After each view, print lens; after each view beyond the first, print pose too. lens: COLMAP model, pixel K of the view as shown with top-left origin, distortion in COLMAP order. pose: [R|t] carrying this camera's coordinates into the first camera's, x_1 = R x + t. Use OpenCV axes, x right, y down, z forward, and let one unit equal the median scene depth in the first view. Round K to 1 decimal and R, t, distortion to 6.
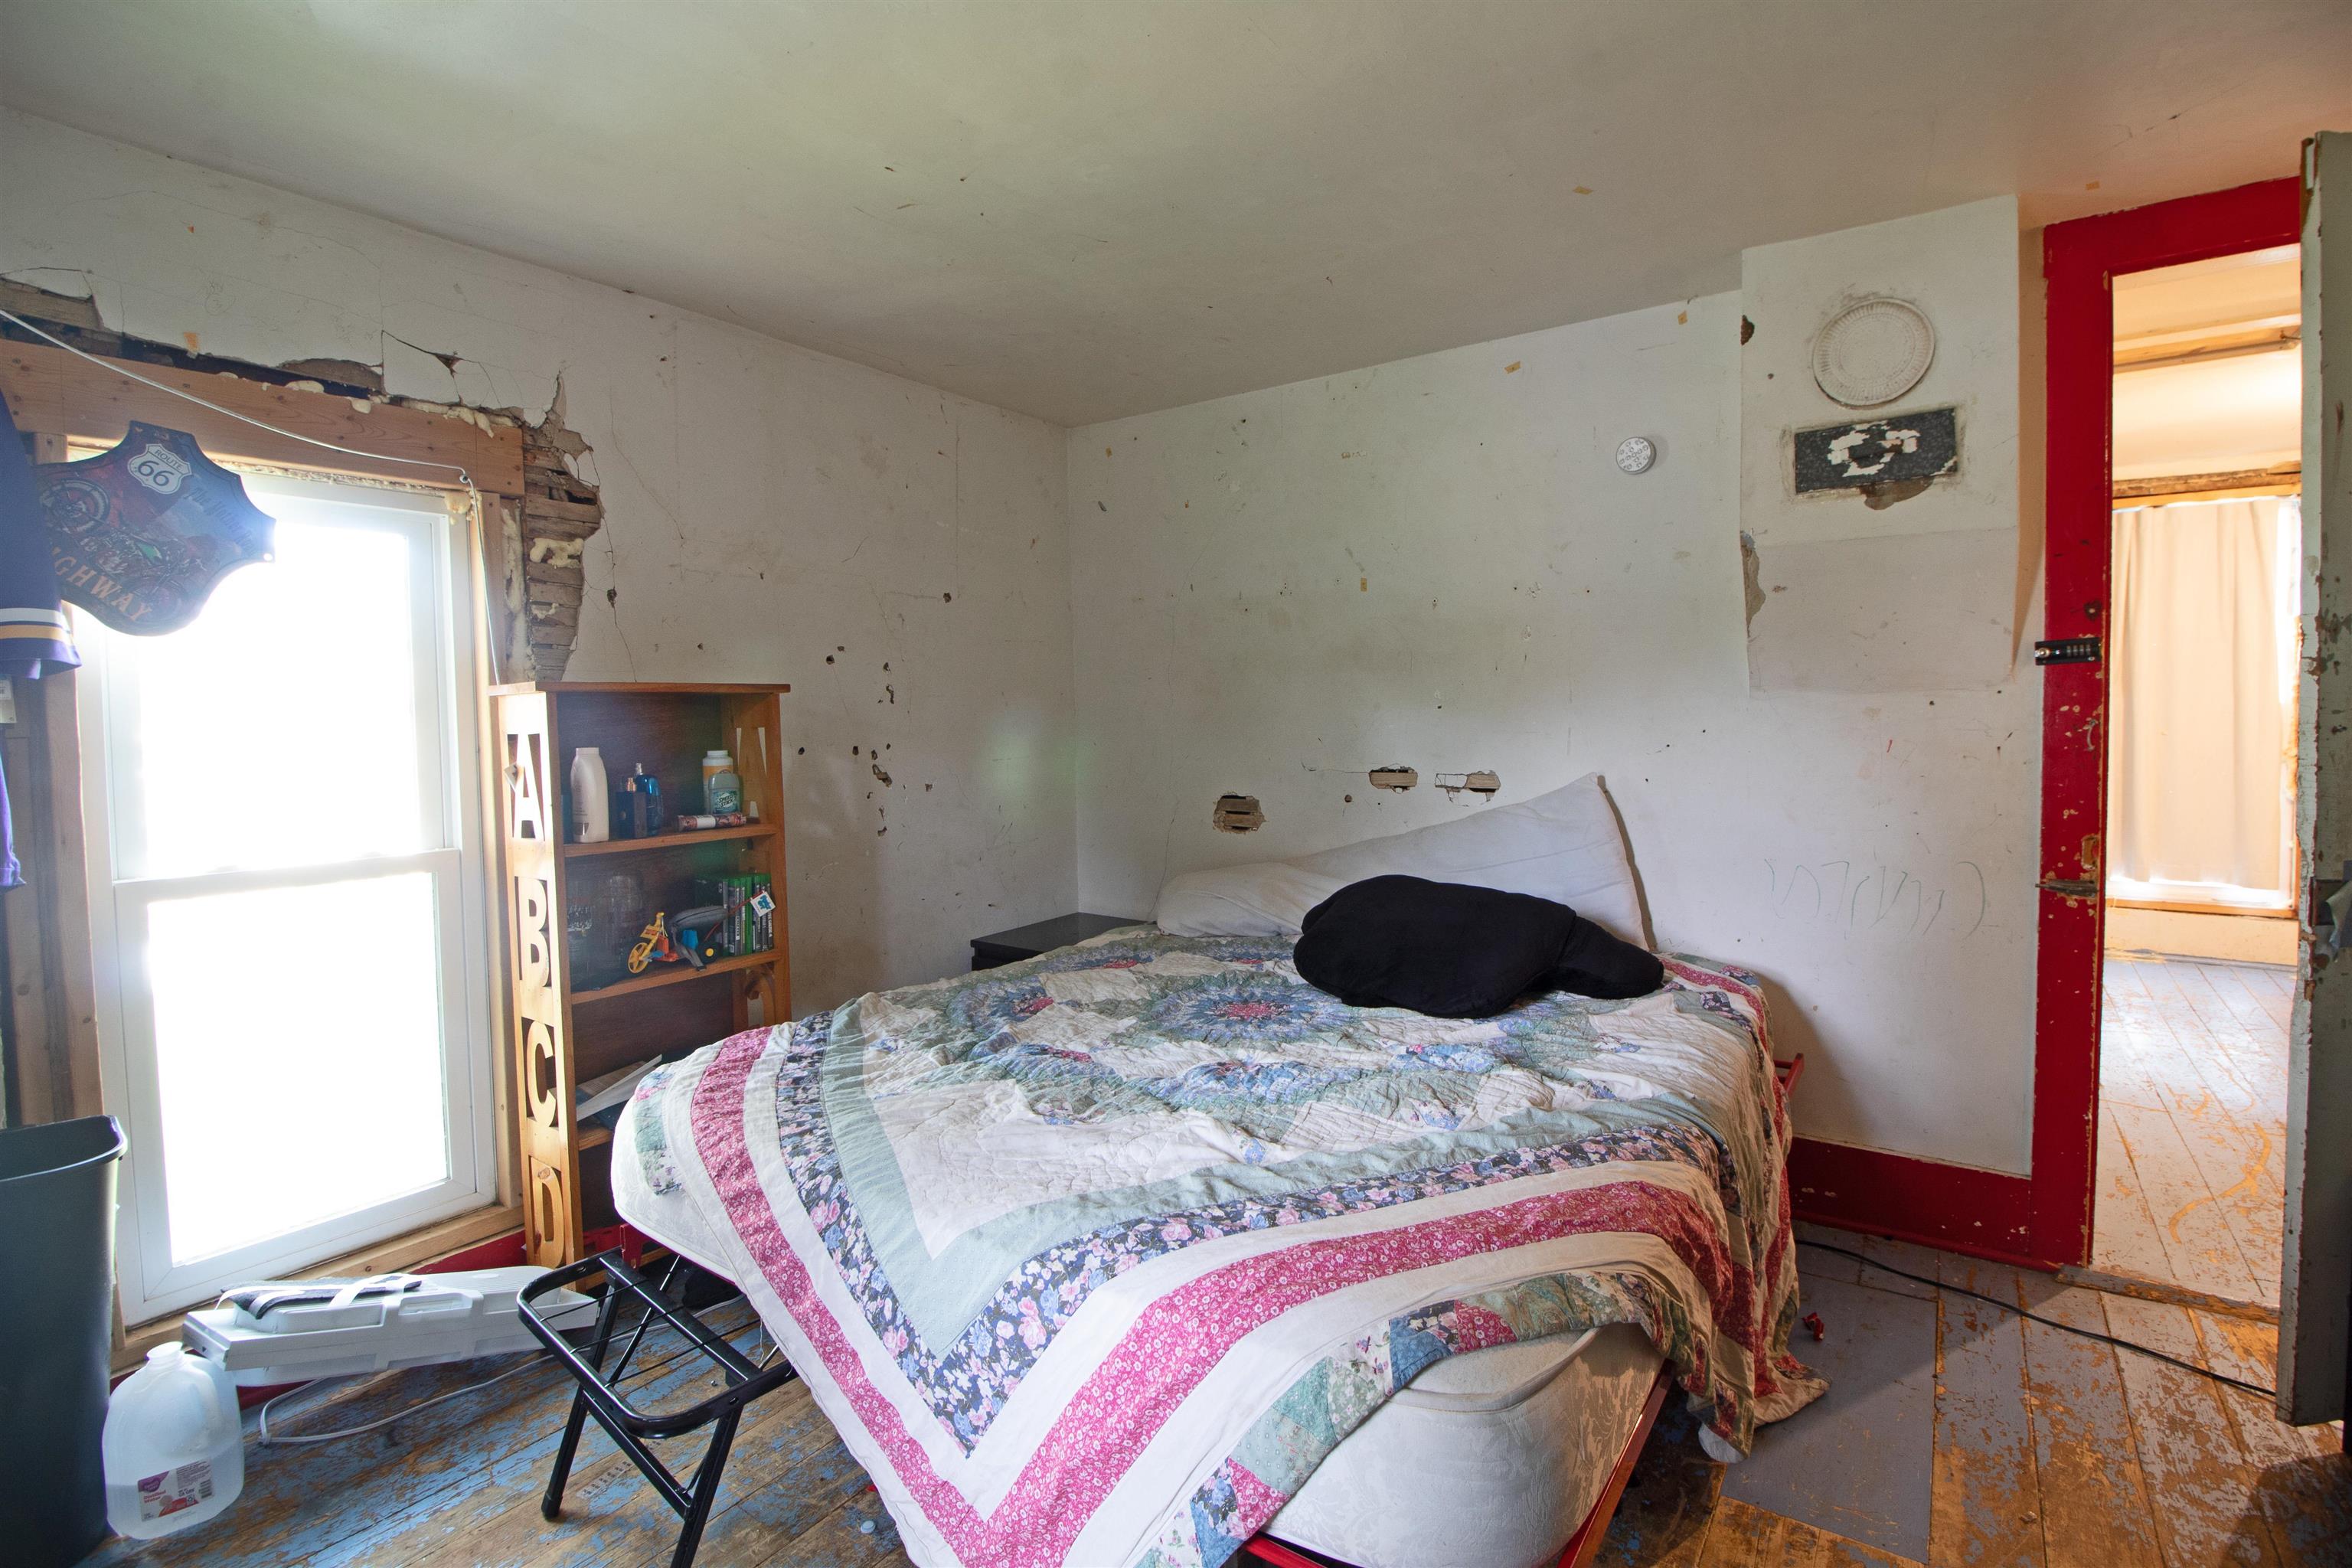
lens RADIAL K [[1102.0, 0, 1182.6], [0, 1102.0, 747.3], [0, 0, 1]] dist [0.000888, -0.009207]
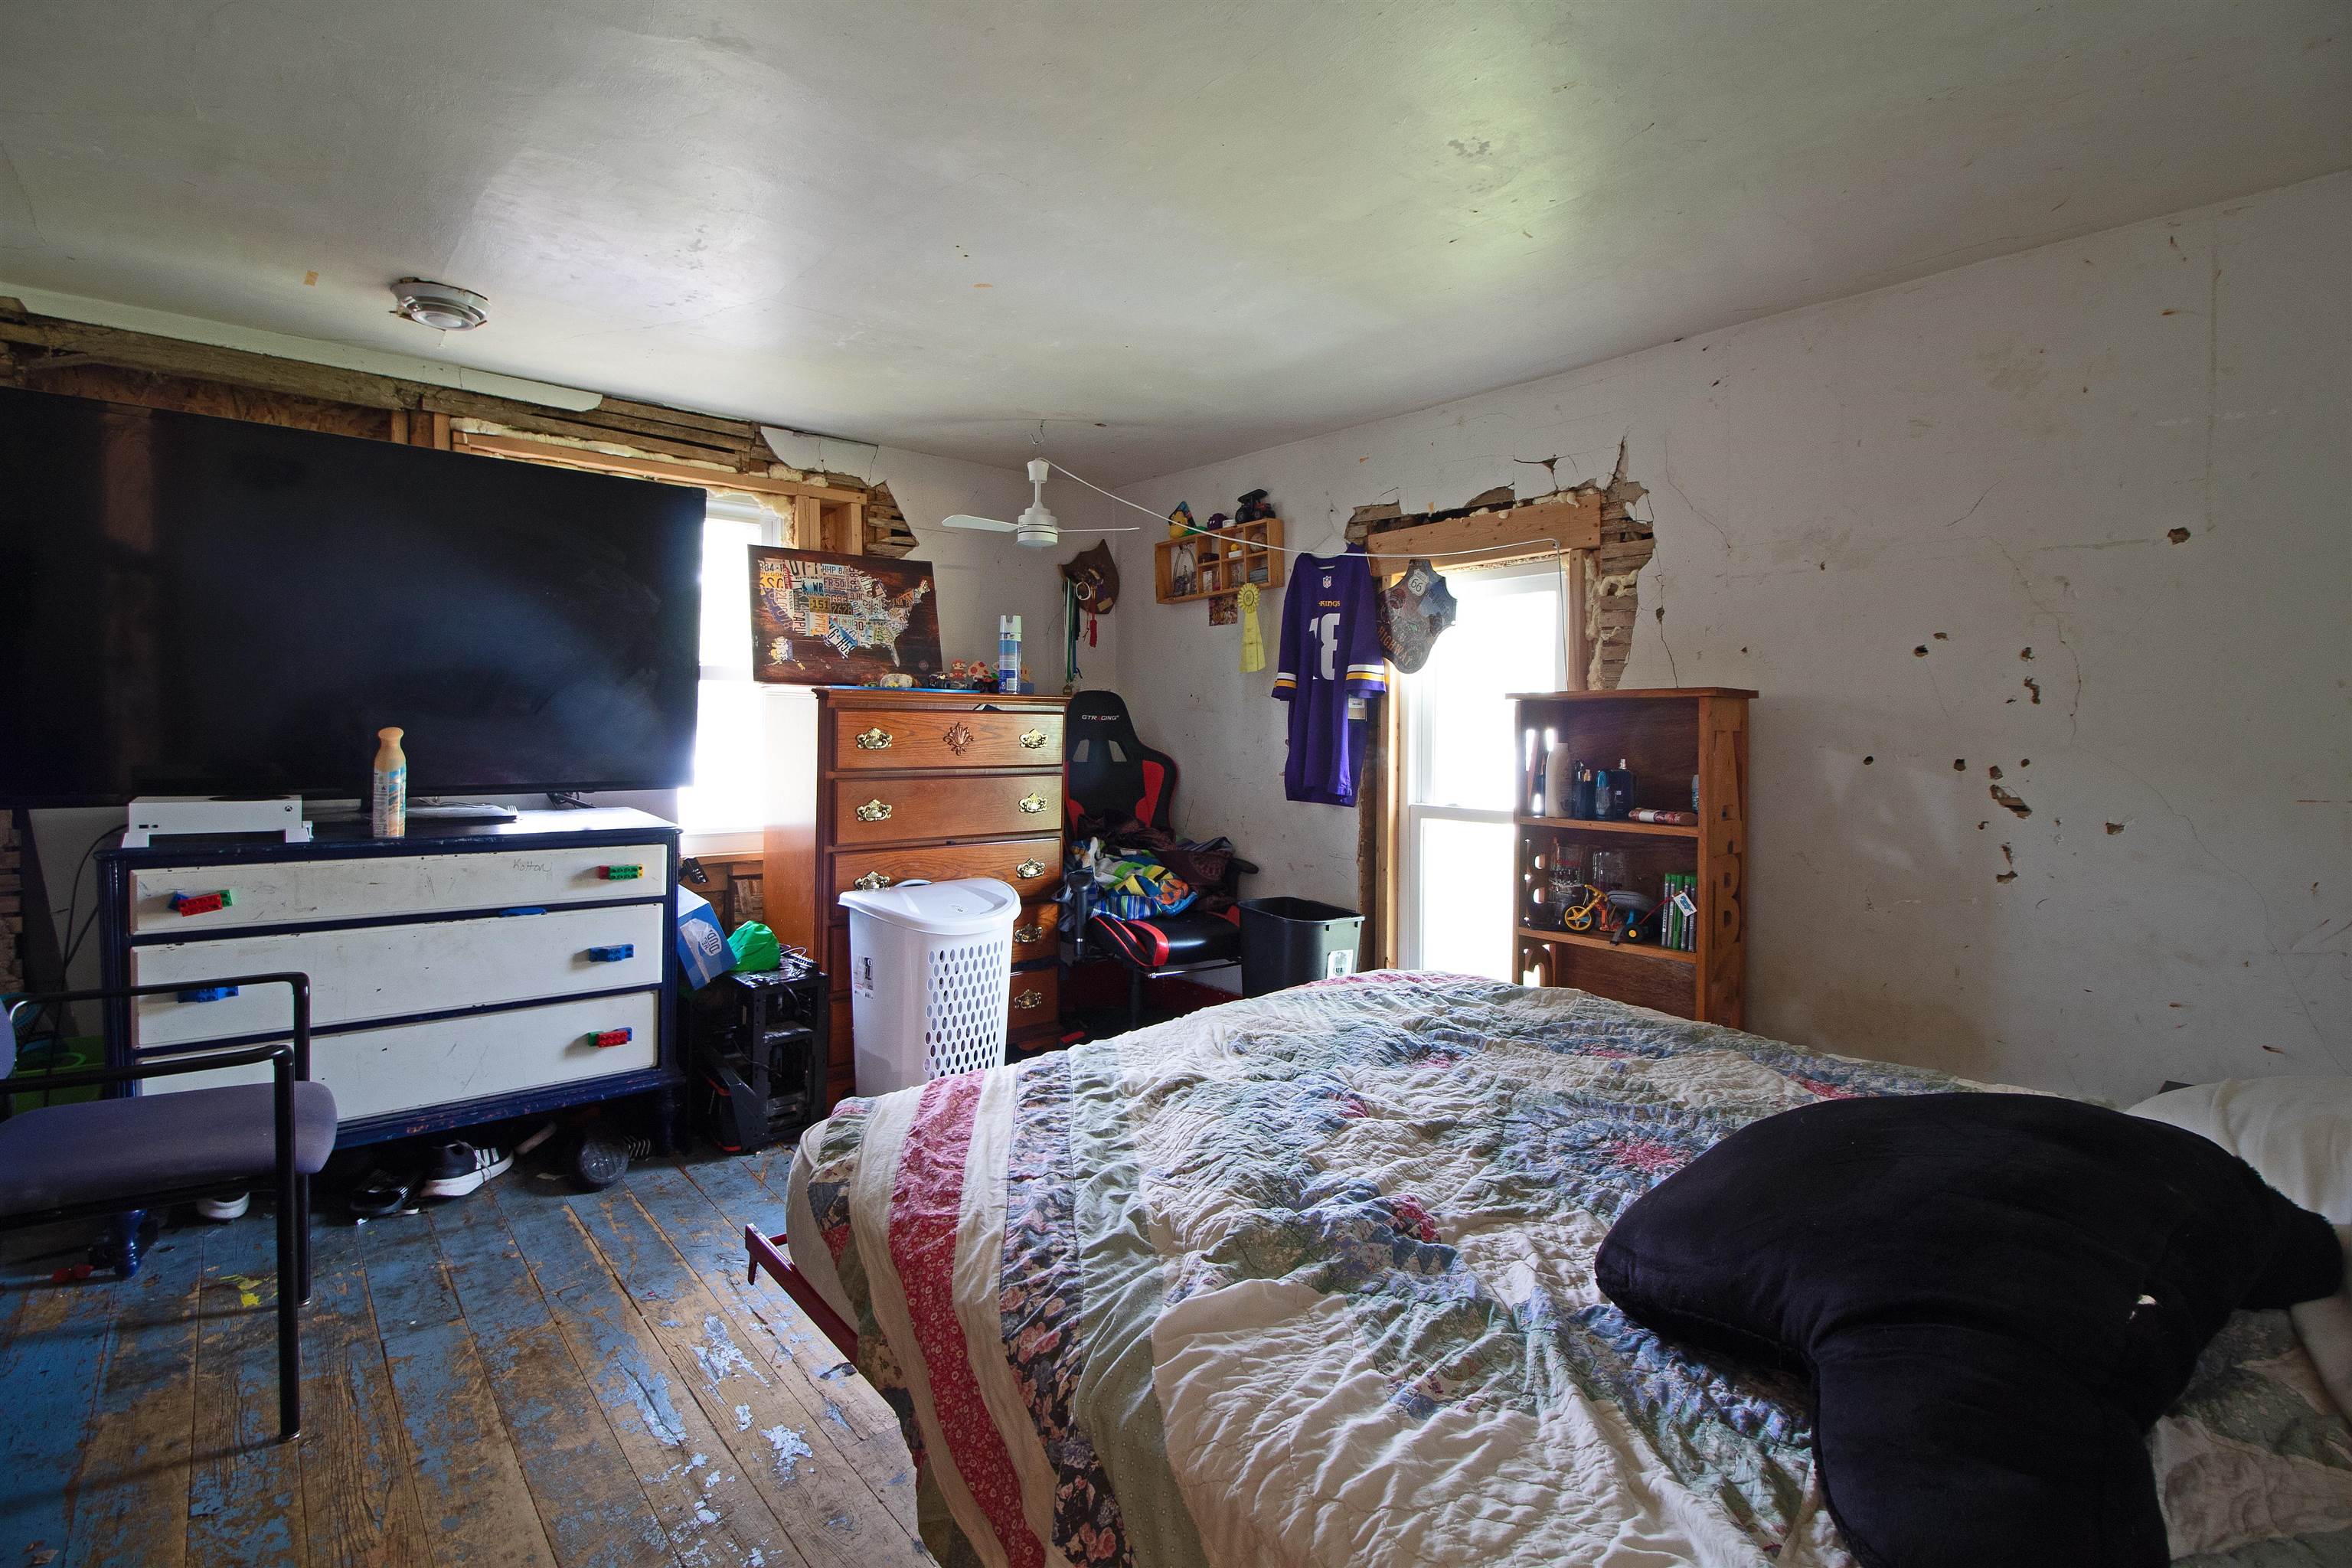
lens RADIAL K [[1102.0, 0, 1182.6], [0, 1102.0, 747.3], [0, 0, 1]] dist [0.000888, -0.009207]
pose [[-0.247185, 0.028219, -0.968557, 0.756182], [-0.032505, 0.998772, 0.037395, -0.026524], [0.968423, 0.040727, -0.245964, 0.844866]]
